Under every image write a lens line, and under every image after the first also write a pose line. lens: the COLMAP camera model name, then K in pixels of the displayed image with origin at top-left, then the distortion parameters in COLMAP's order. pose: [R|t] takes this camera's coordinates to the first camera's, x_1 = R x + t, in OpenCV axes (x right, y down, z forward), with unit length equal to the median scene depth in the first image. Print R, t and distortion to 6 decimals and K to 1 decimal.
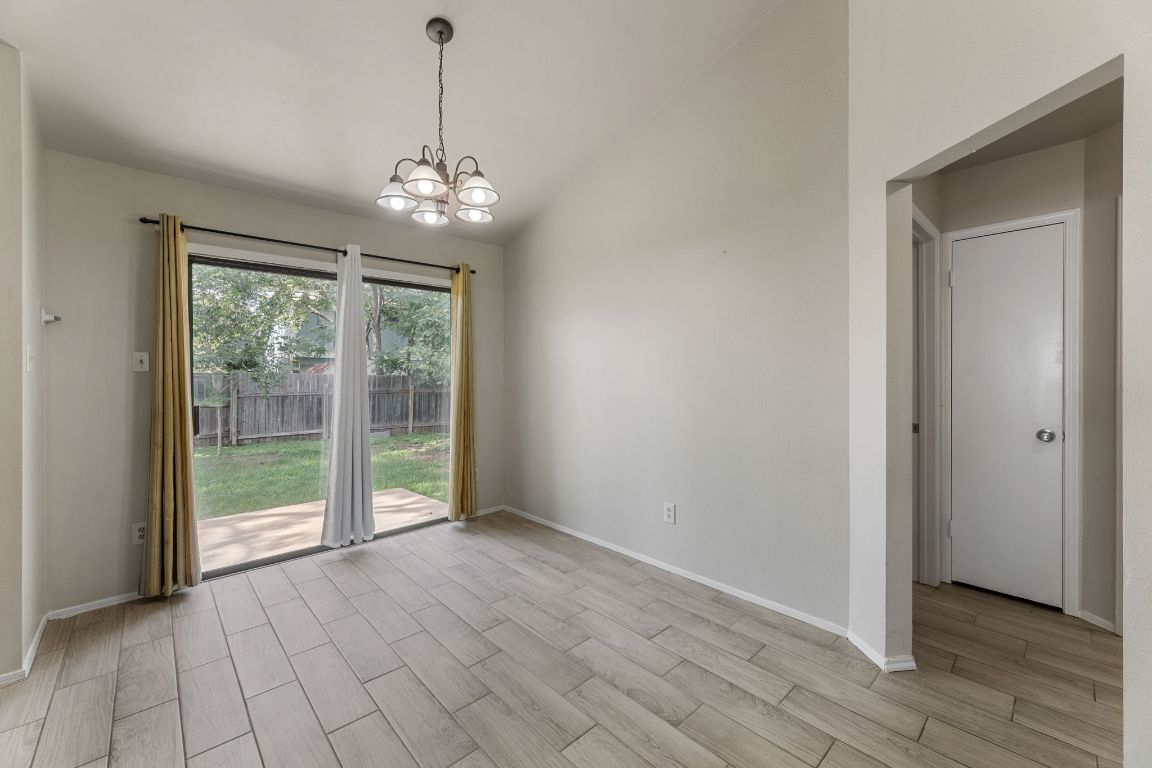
lens RADIAL K [[461.6, 0, 567.9], [0, 461.6, 374.3], [0, 0, 1]] dist [-0.001355, 0.000510]
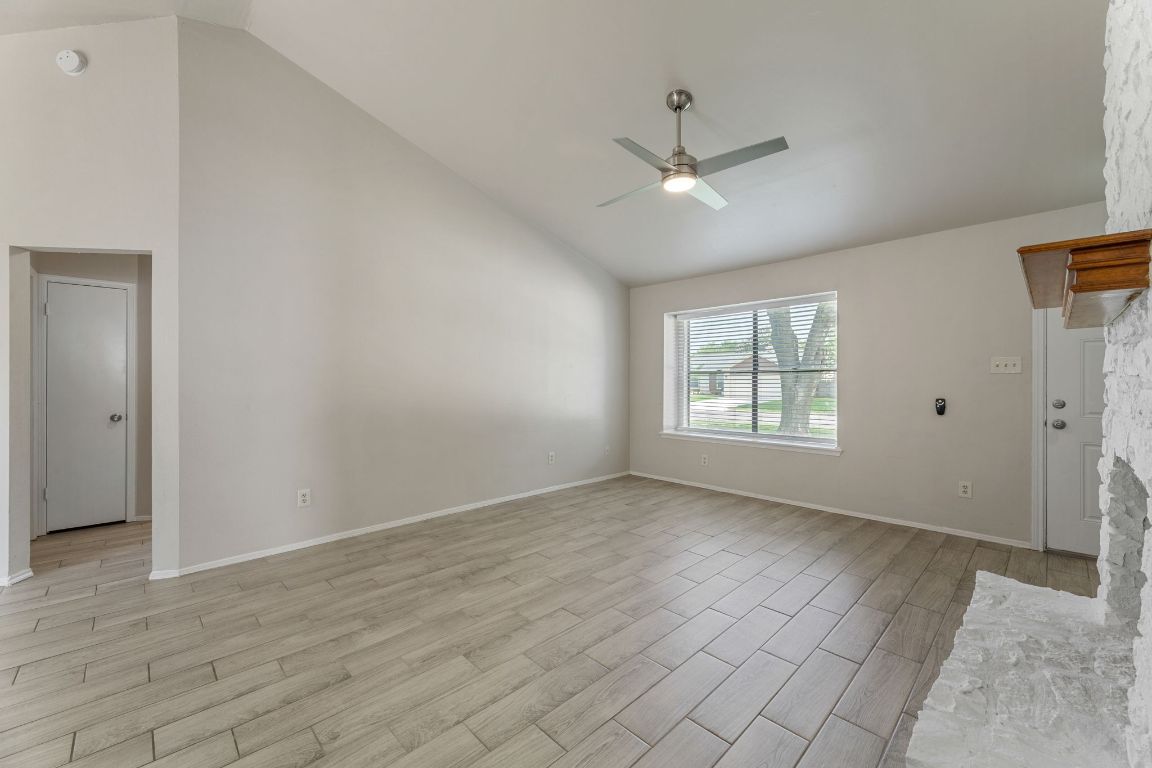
lens RADIAL K [[461.6, 0, 579.7], [0, 461.6, 381.3], [0, 0, 1]] dist [-0.001355, 0.000510]
pose [[-0.031174, 0.001329, 0.999513, -0.592748], [-0.002158, 0.999997, -0.001397, 0.000864], [-0.999512, -0.002201, -0.031171, -0.540638]]
